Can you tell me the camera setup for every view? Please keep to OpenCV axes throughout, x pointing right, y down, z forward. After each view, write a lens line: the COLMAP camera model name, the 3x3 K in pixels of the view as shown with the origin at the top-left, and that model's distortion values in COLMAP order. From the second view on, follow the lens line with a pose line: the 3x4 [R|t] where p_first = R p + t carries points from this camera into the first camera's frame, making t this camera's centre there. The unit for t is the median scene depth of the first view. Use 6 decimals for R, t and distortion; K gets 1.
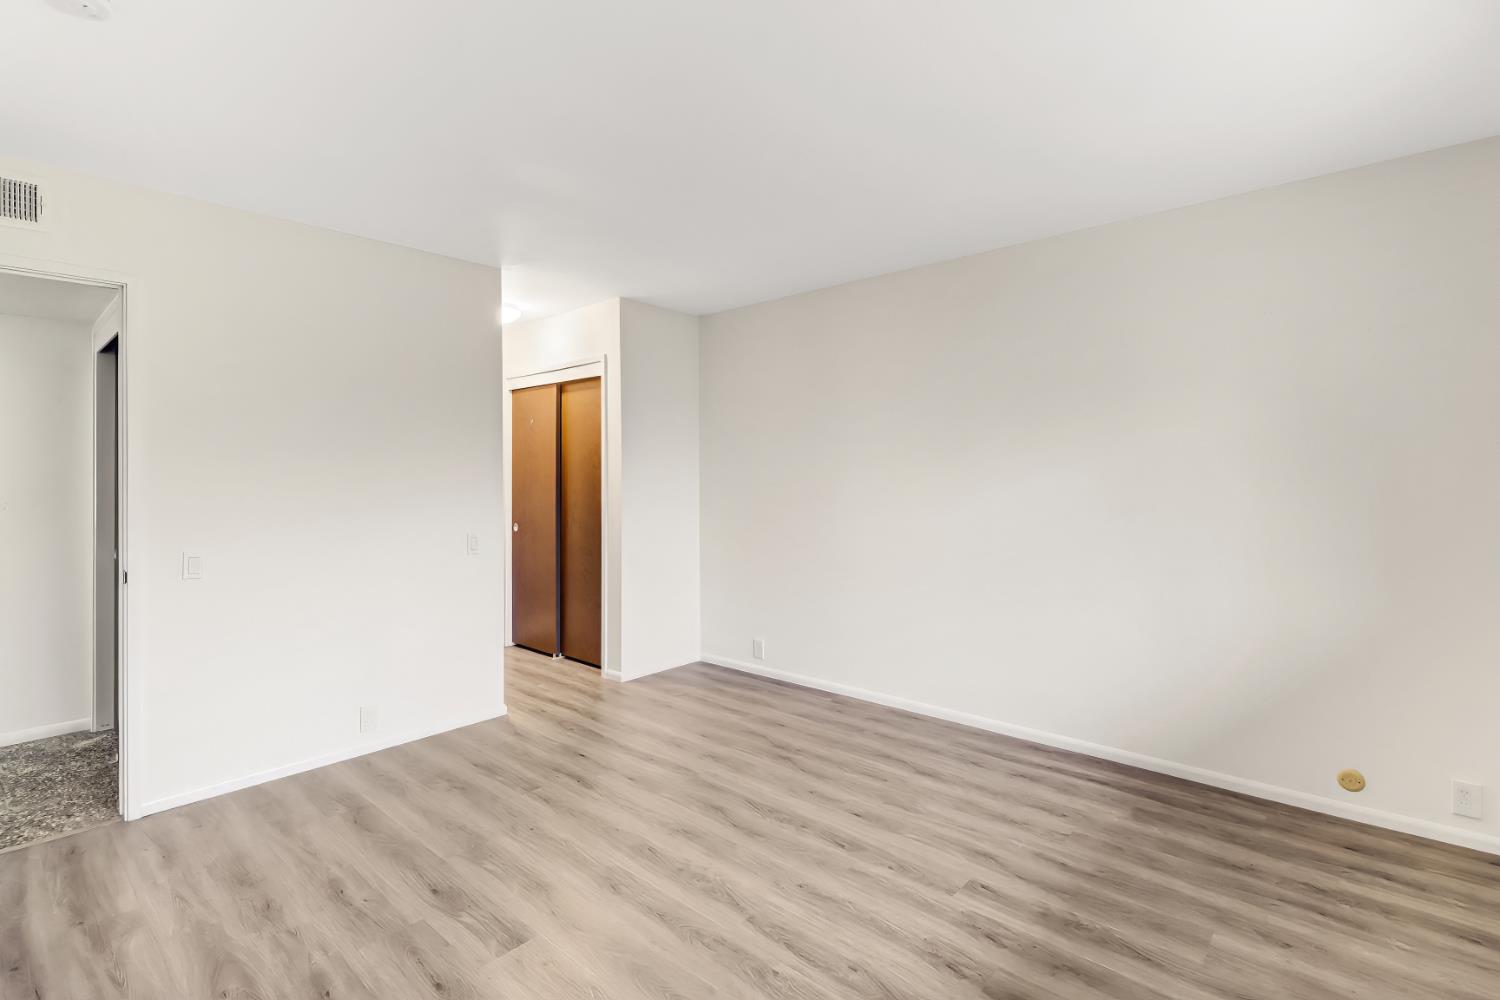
lens RADIAL K [[689.7, 0, 753.8], [0, 689.7, 499.3], [0, 0, 1]] dist [0.019989, -0.006654]
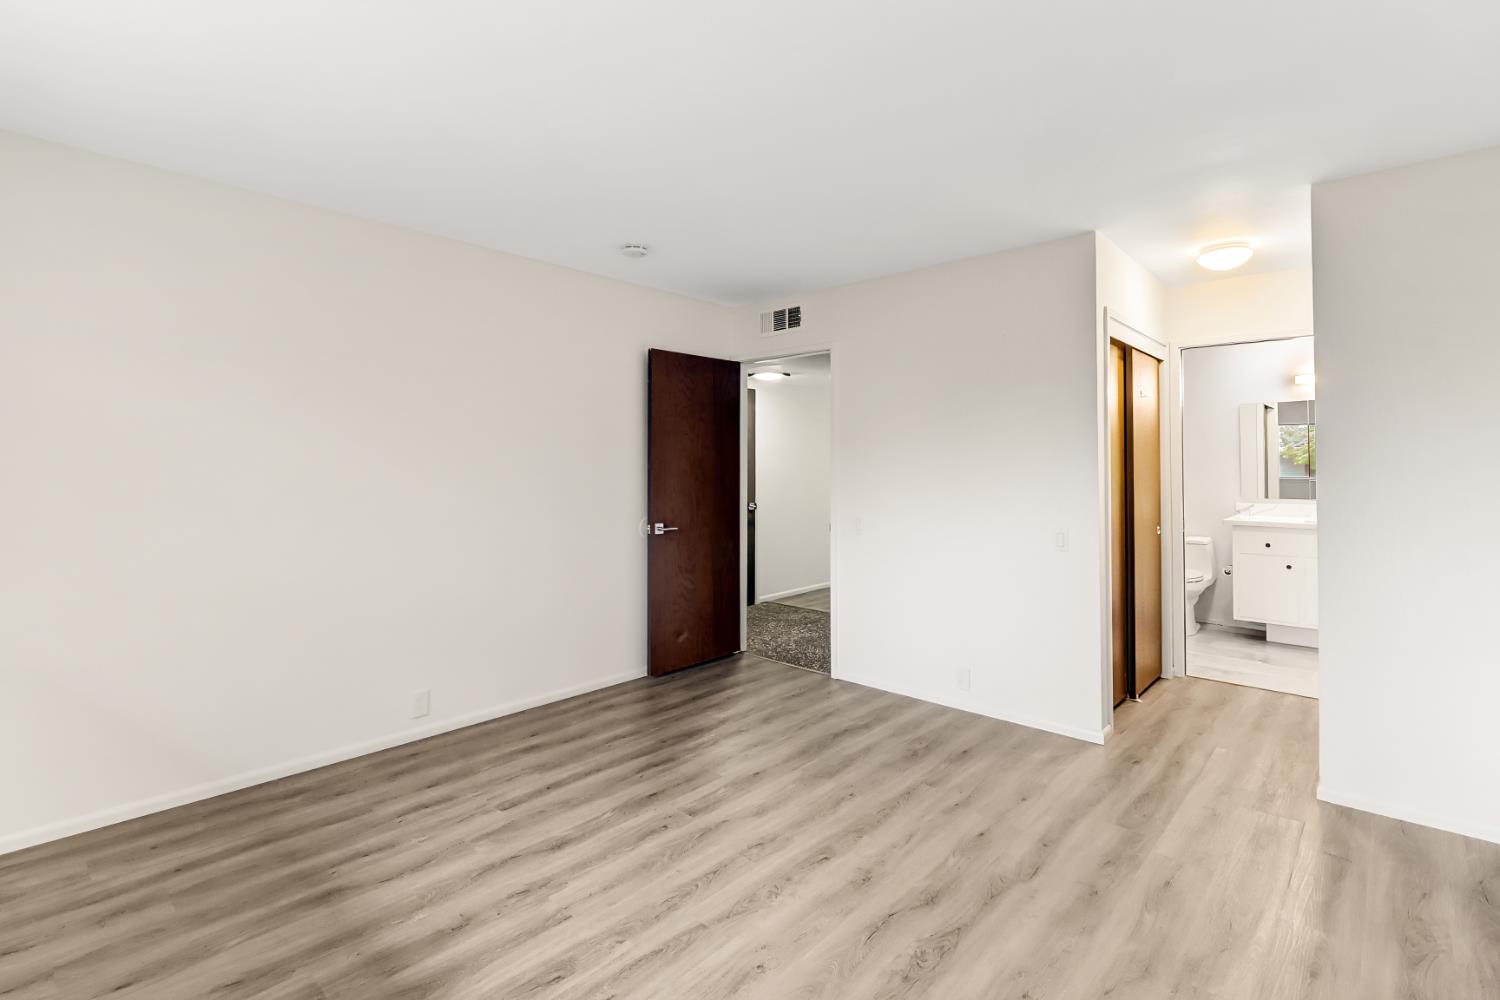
lens RADIAL K [[689.7, 0, 752.4], [0, 689.7, 484.2], [0, 0, 1]] dist [0.019989, -0.006654]
pose [[-0.013254, 0.022166, -0.999666, 0.716814], [-0.027204, 0.999376, 0.022520, -0.030294], [0.999542, 0.027493, -0.012642, 0.797794]]
